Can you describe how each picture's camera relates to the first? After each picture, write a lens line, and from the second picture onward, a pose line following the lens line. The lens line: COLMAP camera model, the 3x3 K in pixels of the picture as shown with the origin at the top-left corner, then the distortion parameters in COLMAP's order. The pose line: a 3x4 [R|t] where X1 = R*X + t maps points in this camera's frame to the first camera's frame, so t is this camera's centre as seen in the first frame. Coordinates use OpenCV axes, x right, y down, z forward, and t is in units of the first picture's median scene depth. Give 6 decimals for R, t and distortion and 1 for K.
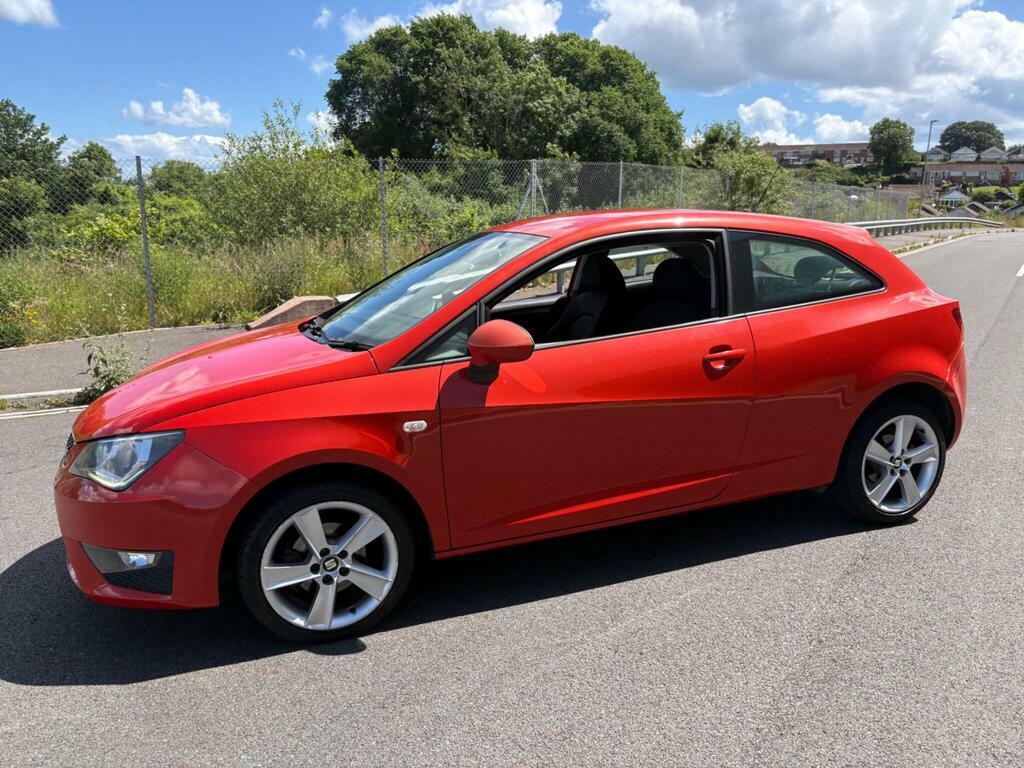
lens RADIAL K [[773.0, 0, 512.9], [0, 773.0, 379.2], [0, 0, 1]] dist [0.056699, -0.064058]
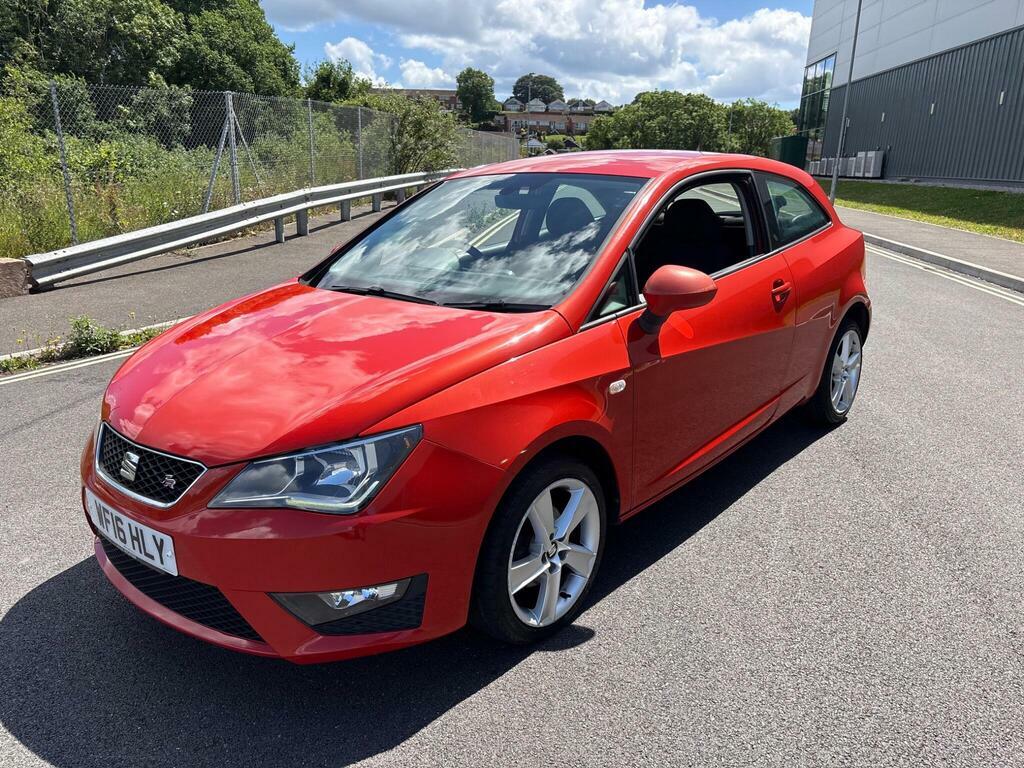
lens RADIAL K [[777.9, 0, 508.5], [0, 777.9, 383.9], [0, 0, 1]] dist [0.025234, -0.010578]
pose [[0.884925, -0.123087, 0.449175, -0.036153], [0.089549, 0.991417, 0.095256, -0.002366], [-0.457044, -0.044071, 0.888352, 0.012818]]
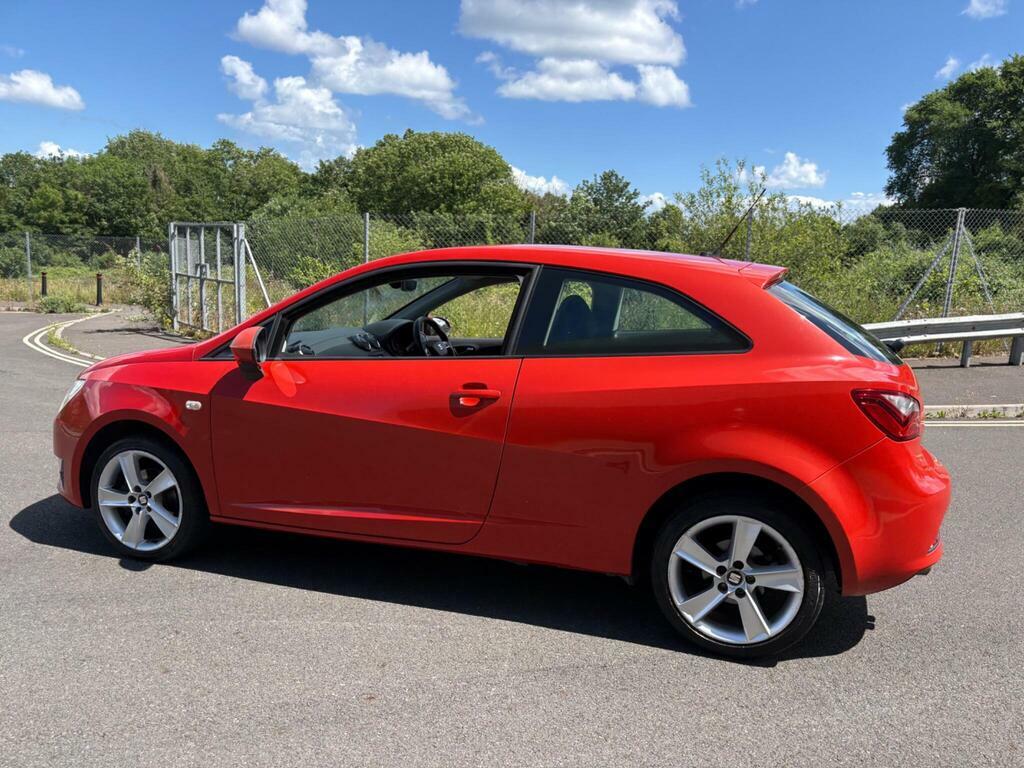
lens RADIAL K [[771.5, 0, 521.2], [0, 771.5, 385.7], [0, 0, 1]] dist [0.033721, -0.030725]
pose [[0.771115, 0.129747, -0.623336, 0.057227], [-0.168257, 0.985739, -0.002965, -0.002982], [0.614062, 0.107167, 0.781948, 0.019181]]
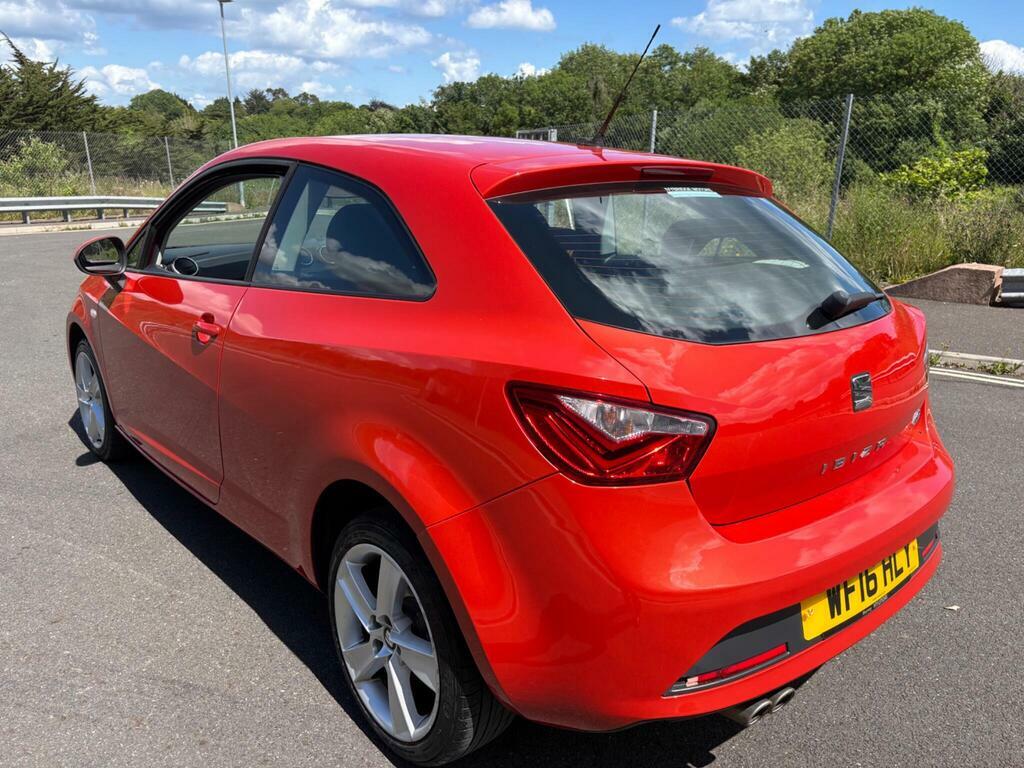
lens RADIAL K [[772.4, 0, 514.7], [0, 772.4, 383.8], [0, 0, 1]] dist [0.052115, -0.056620]
pose [[0.337000, 0.270670, -0.901759, 0.068390], [-0.209762, 0.955296, 0.208349, -0.012713], [0.917840, 0.118941, 0.378711, 0.063458]]
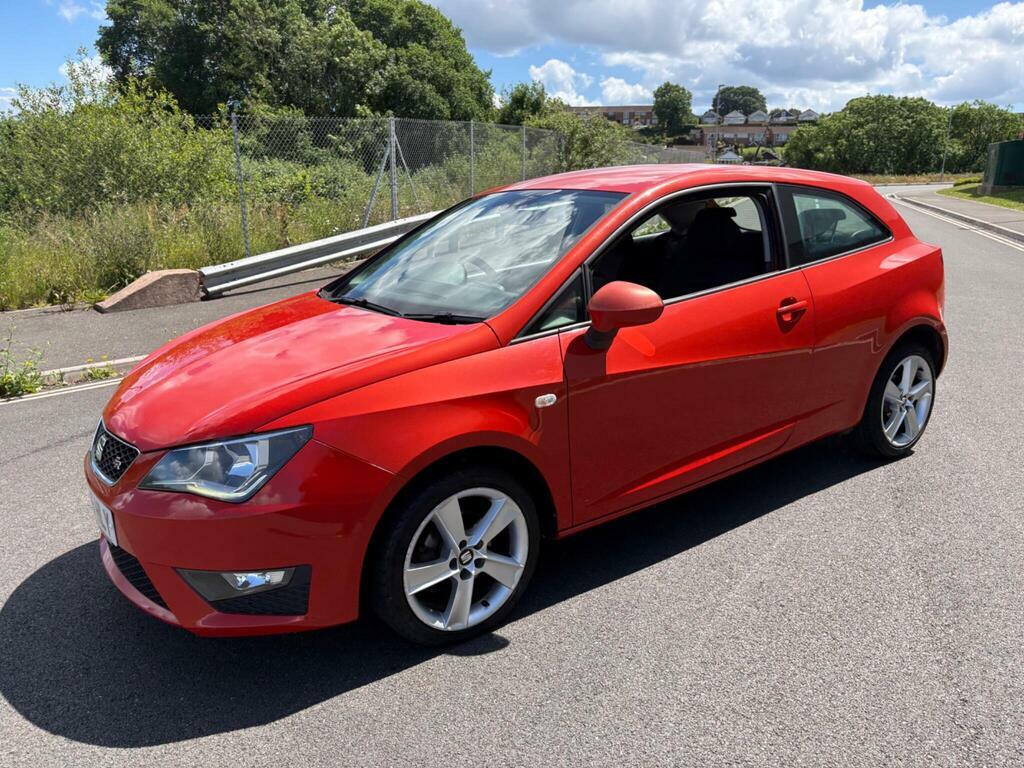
lens RADIAL K [[771.9, 0, 511.1], [0, 771.9, 386.3], [0, 0, 1]] dist [0.047839, -0.046781]
pose [[0.969865, -0.074999, 0.231812, -0.020807], [0.062087, 0.996111, 0.062510, -0.000941], [-0.235599, -0.046233, 0.970750, 0.006074]]
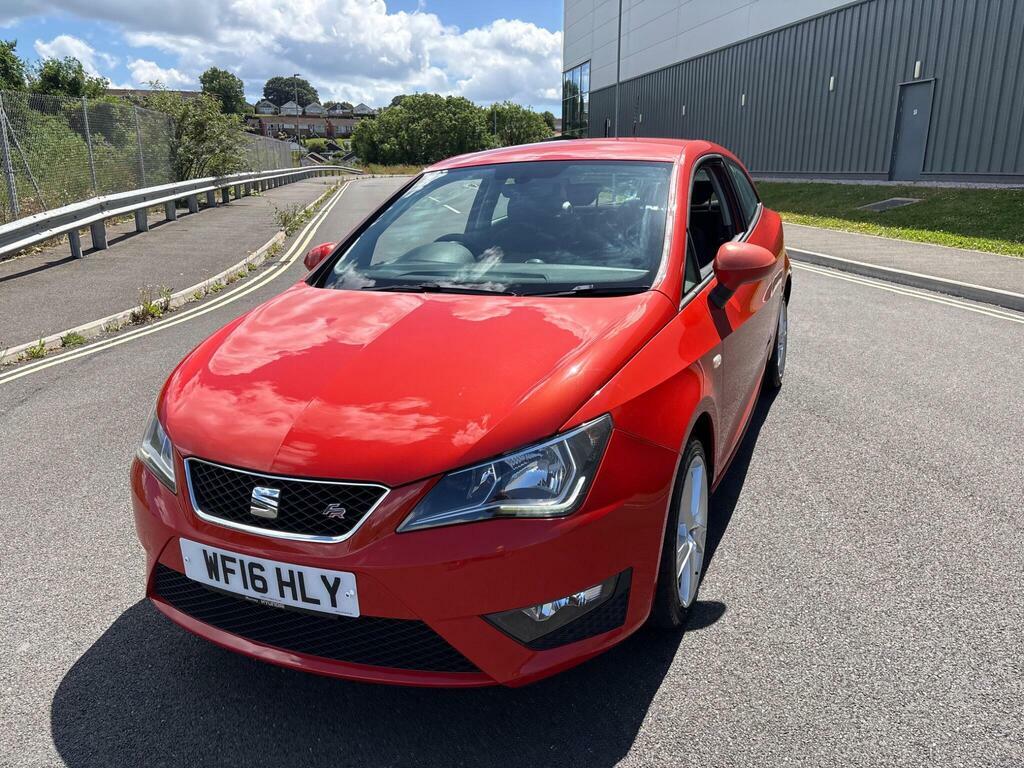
lens RADIAL K [[777.3, 0, 509.3], [0, 777.3, 371.5], [0, 0, 1]] dist [0.033030, -0.027928]
pose [[0.710264, -0.192047, 0.677232, -0.052328], [0.158225, 0.981002, 0.112246, -0.004085], [-0.685923, 0.027431, 0.727157, 0.026368]]
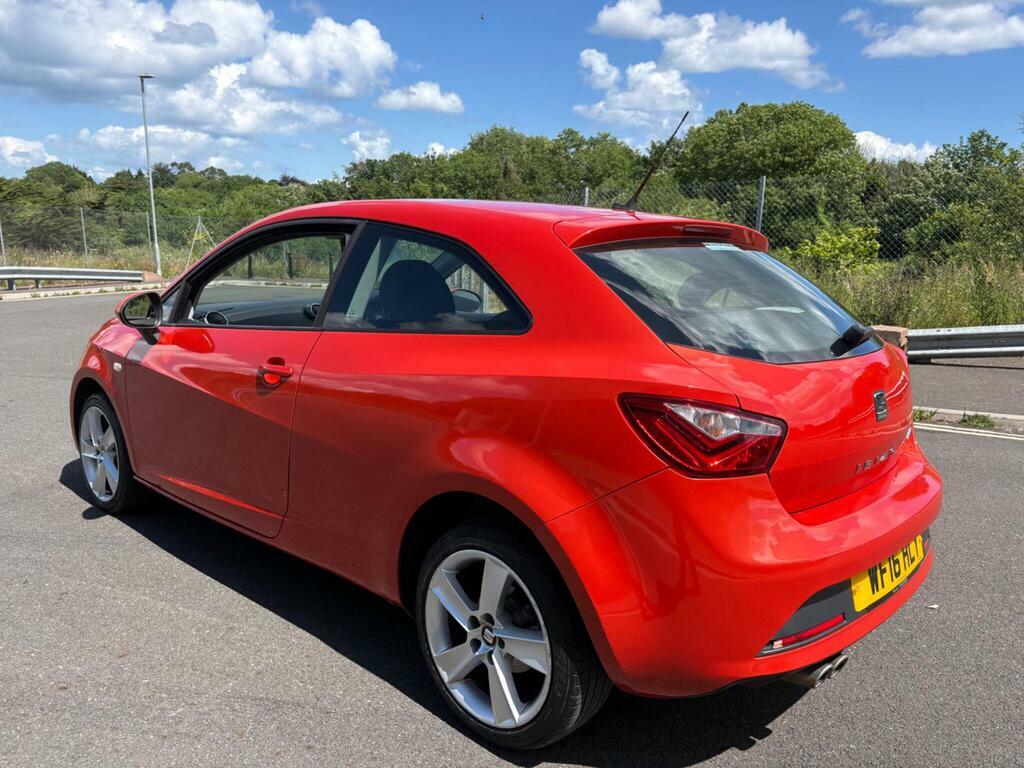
lens RADIAL K [[772.7, 0, 514.0], [0, 772.7, 384.9], [0, 0, 1]] dist [0.040119, -0.042244]
pose [[0.438399, 0.183644, -0.879819, 0.070587], [-0.208533, 0.972974, 0.099179, -0.009447], [0.874254, 0.139991, 0.464847, 0.053628]]
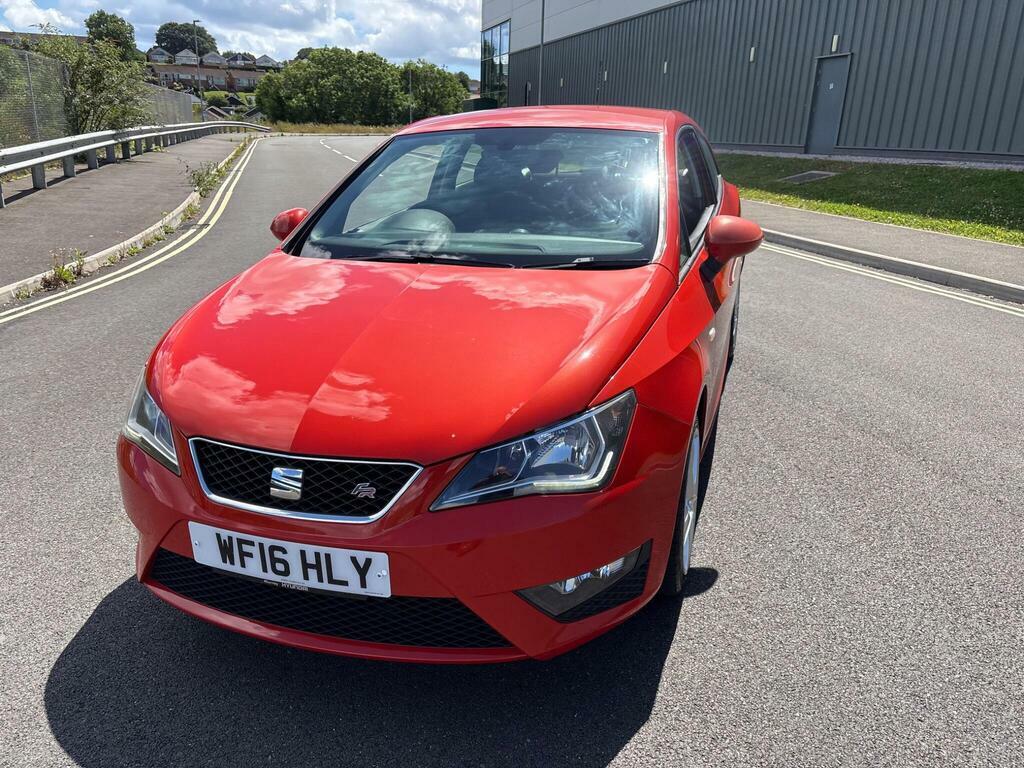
lens RADIAL K [[779.5, 0, 508.8], [0, 779.5, 387.4], [0, 0, 1]] dist [0.051224, -0.062483]
pose [[0.632589, -0.237877, 0.737052, -0.055725], [0.145651, 0.971223, 0.188447, -0.005238], [-0.760669, -0.011857, 0.649032, 0.030765]]
